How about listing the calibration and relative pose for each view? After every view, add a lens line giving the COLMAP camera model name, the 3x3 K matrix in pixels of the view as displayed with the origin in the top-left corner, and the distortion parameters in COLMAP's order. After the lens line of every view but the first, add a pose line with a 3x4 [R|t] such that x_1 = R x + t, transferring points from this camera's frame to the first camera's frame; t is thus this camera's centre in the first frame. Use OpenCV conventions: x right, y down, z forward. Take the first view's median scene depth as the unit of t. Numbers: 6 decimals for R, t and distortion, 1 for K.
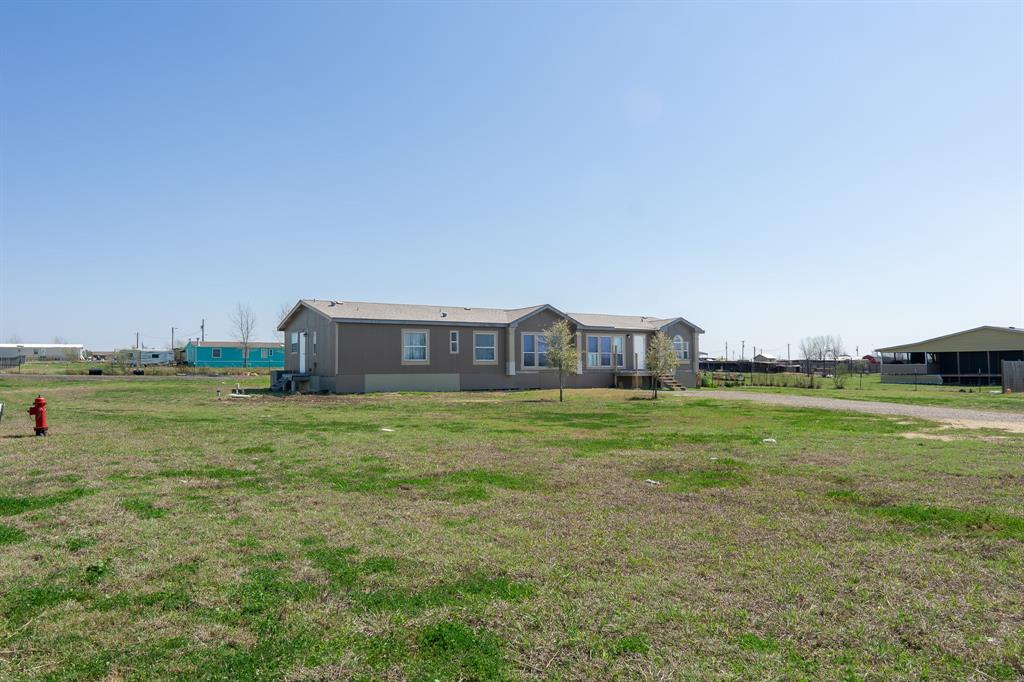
lens RADIAL K [[715.2, 0, 511.8], [0, 715.2, 343.3], [0, 0, 1]] dist [0.000282, 0.003336]
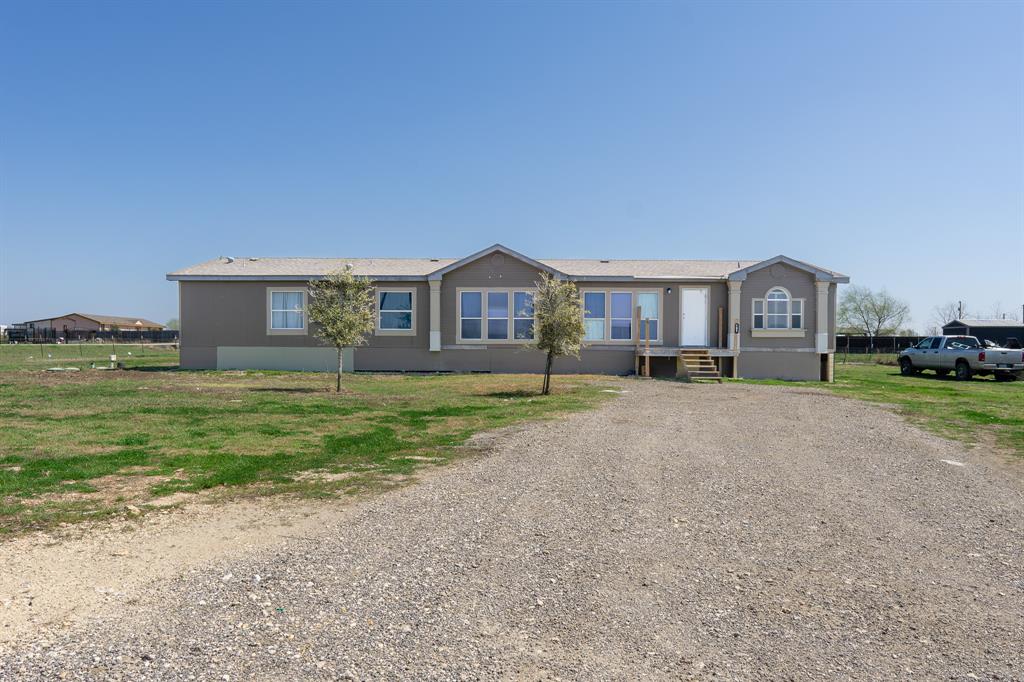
lens RADIAL K [[715.2, 0, 511.9], [0, 715.2, 339.7], [0, 0, 1]] dist [0.000282, 0.003336]
pose [[0.820581, 0.007150, -0.571486, 0.427984], [0.008892, 0.999641, 0.025274, 0.015981], [0.571461, -0.025821, 0.820223, 0.454386]]
